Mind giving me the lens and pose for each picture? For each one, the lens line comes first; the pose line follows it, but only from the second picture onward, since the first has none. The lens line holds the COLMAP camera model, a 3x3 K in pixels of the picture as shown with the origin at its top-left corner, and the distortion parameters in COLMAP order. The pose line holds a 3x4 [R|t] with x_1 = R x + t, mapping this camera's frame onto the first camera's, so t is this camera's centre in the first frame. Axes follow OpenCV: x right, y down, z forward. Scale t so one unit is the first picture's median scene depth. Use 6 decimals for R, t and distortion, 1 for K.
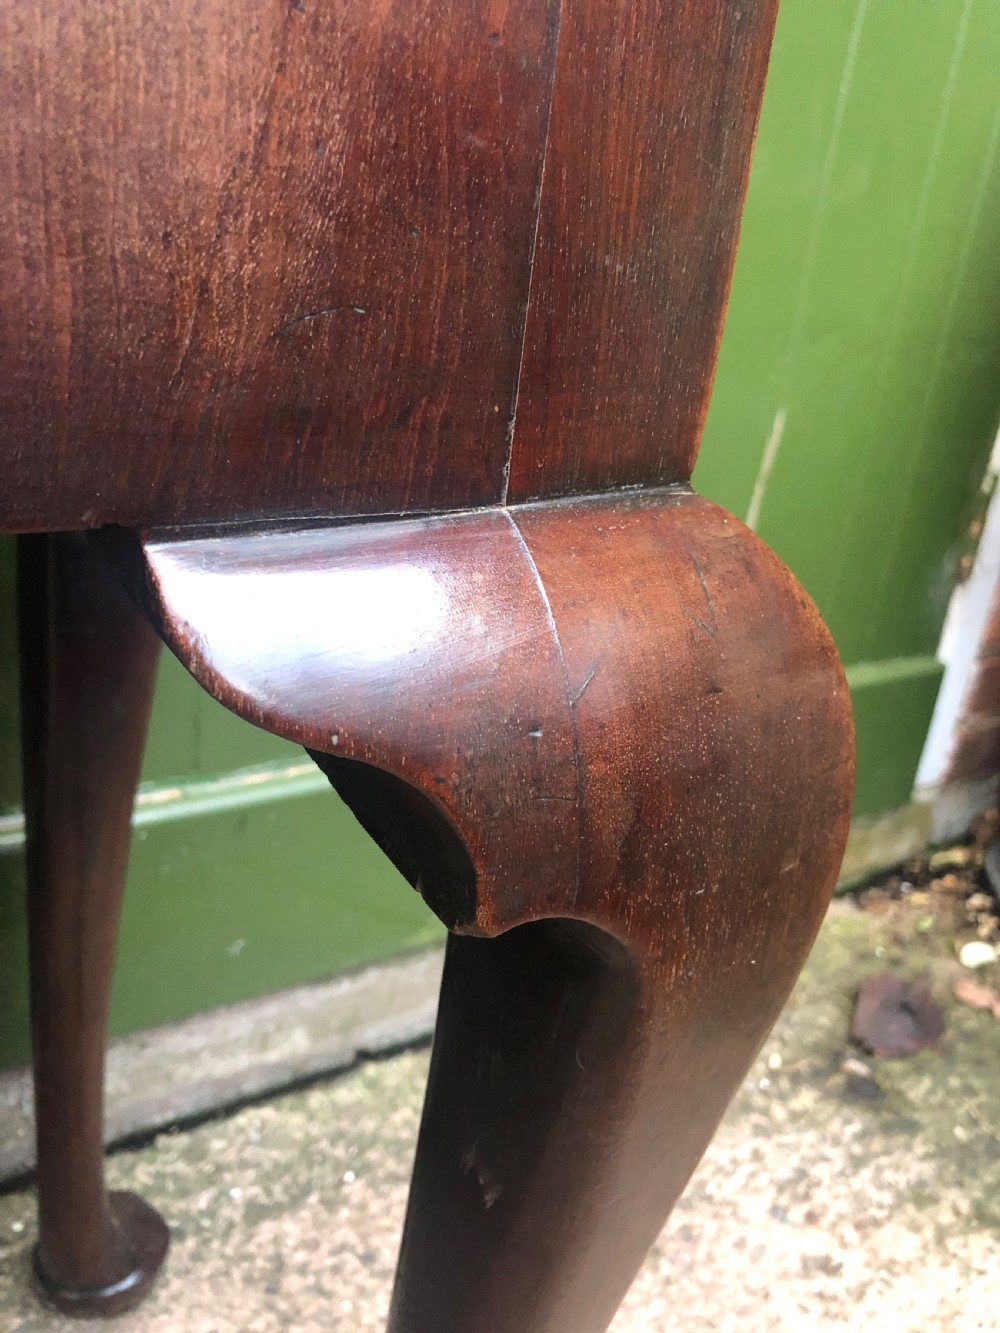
lens RADIAL K [[1114.4, 0, 495.3], [0, 1114.4, 663.4], [0, 0, 1]] dist [0.001535, 0.005108]
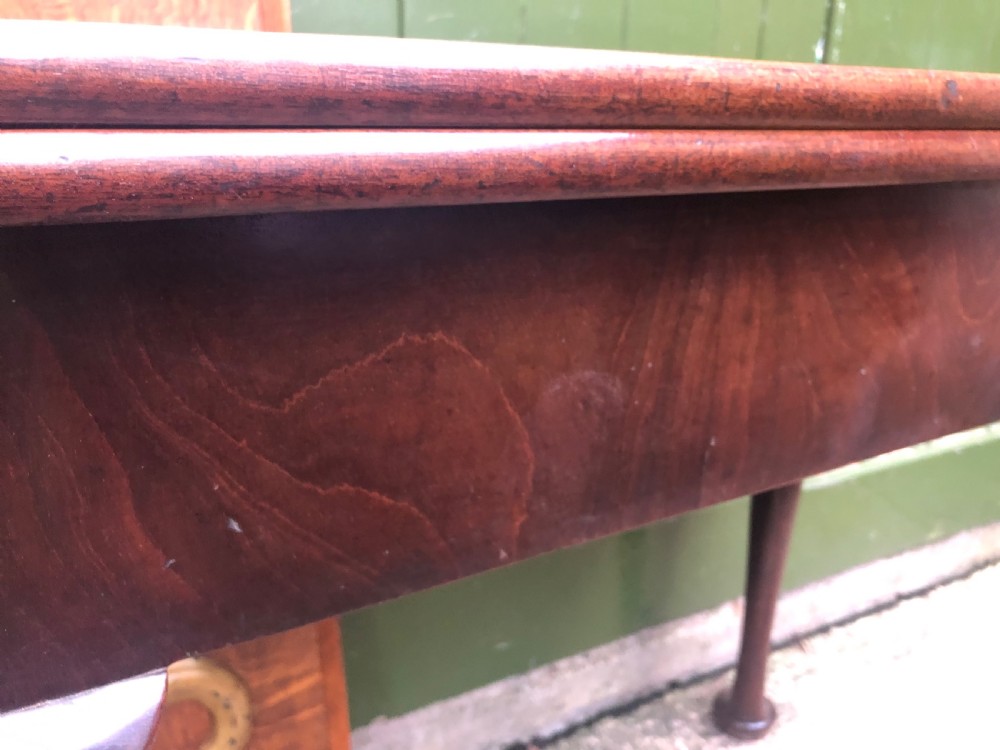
lens RADIAL K [[836.0, 0, 500.0], [0, 836.0, 375.0], [0, 0, 1]] dist [0.001535, 0.005108]
pose [[0.991889, -0.063696, -0.109994, -0.676454], [0.055311, 0.995444, -0.077670, 0.026311], [0.114440, 0.070956, 0.990893, -0.657765]]
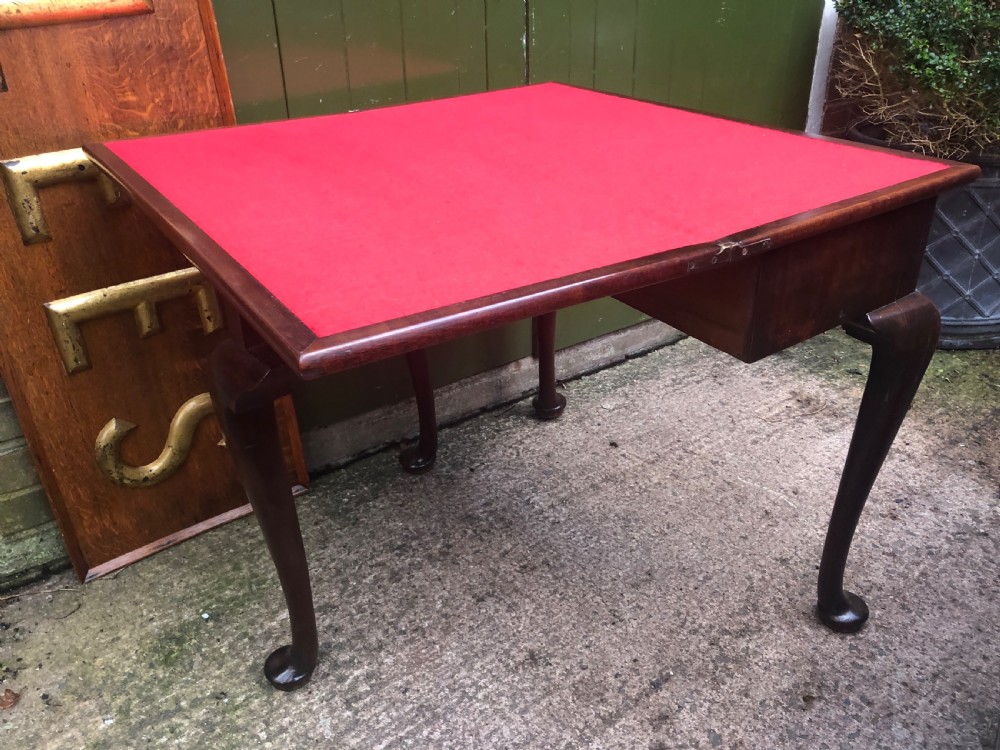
lens RADIAL K [[811.5, 0, 510.1], [0, 811.5, 369.6], [0, 0, 1]] dist [0.006583, 0.010948]
pose [[0.990508, -0.133866, -0.031210, -0.418950], [0.136230, 0.986294, 0.093085, 0.113448], [0.018322, -0.096453, 0.995169, -1.543336]]
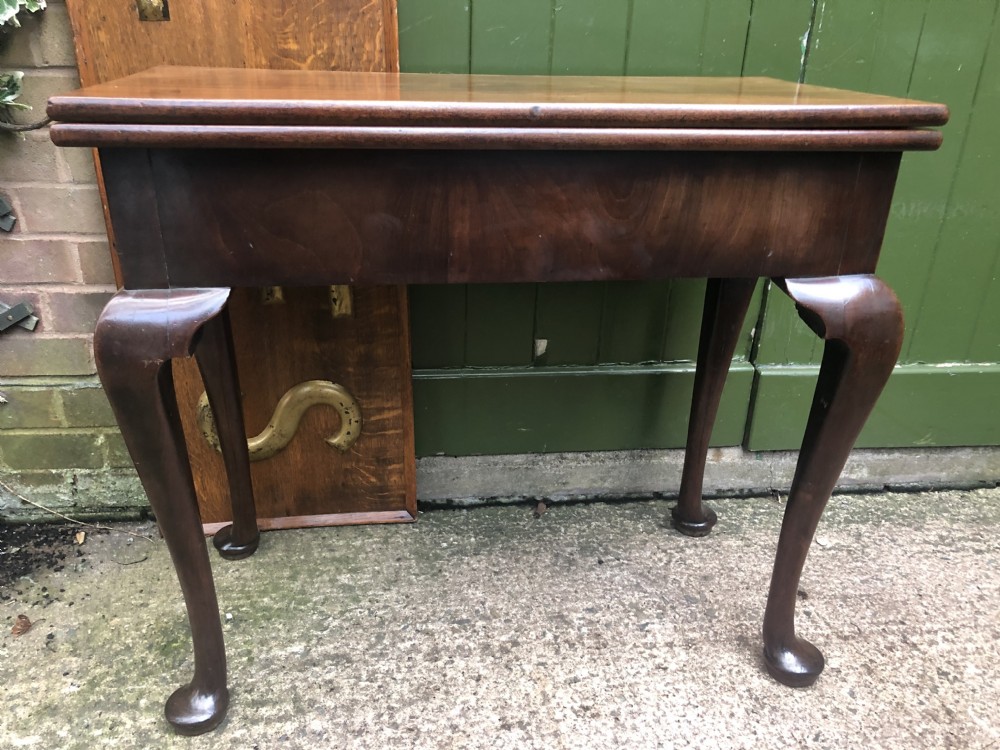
lens RADIAL K [[818.3, 0, 503.9], [0, 818.3, 379.7], [0, 0, 1]] dist [0.000976, 0.020601]
pose [[0.888258, 0.104819, -0.447226, -0.089314], [-0.103760, 0.994237, 0.026941, 0.154313], [0.447473, 0.022473, 0.894015, -1.091731]]
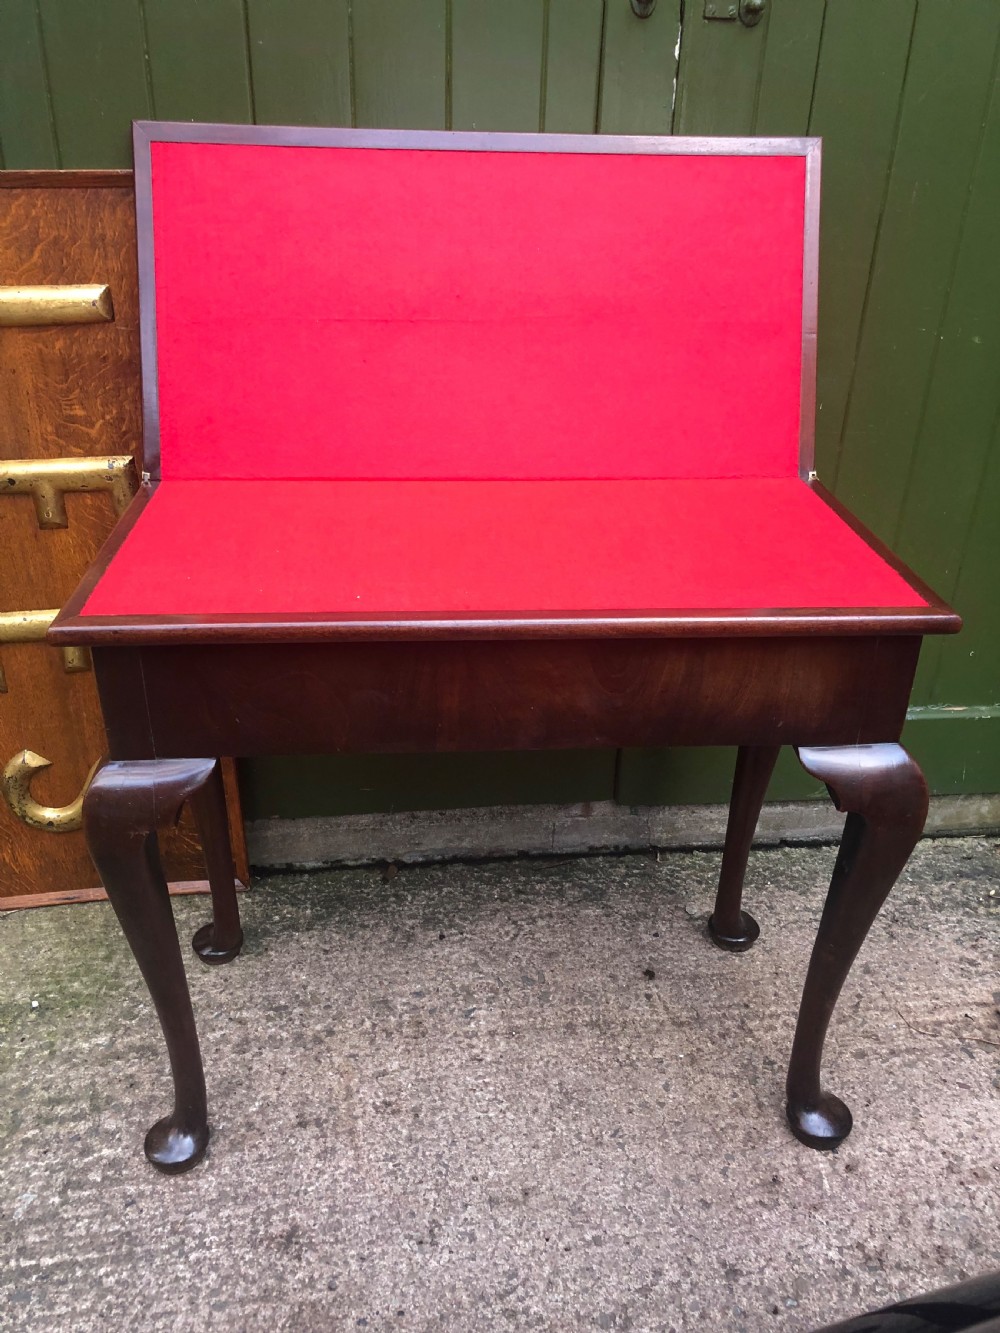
lens RADIAL K [[1091.5, 0, 495.6], [0, 1091.5, 660.2], [0, 0, 1]] dist [-0.026194, 0.085988]
pose [[0.884311, 0.125366, -0.449753, 0.325595], [-0.097062, 0.991594, 0.085557, -0.154002], [0.456699, -0.032005, 0.889045, -1.273243]]
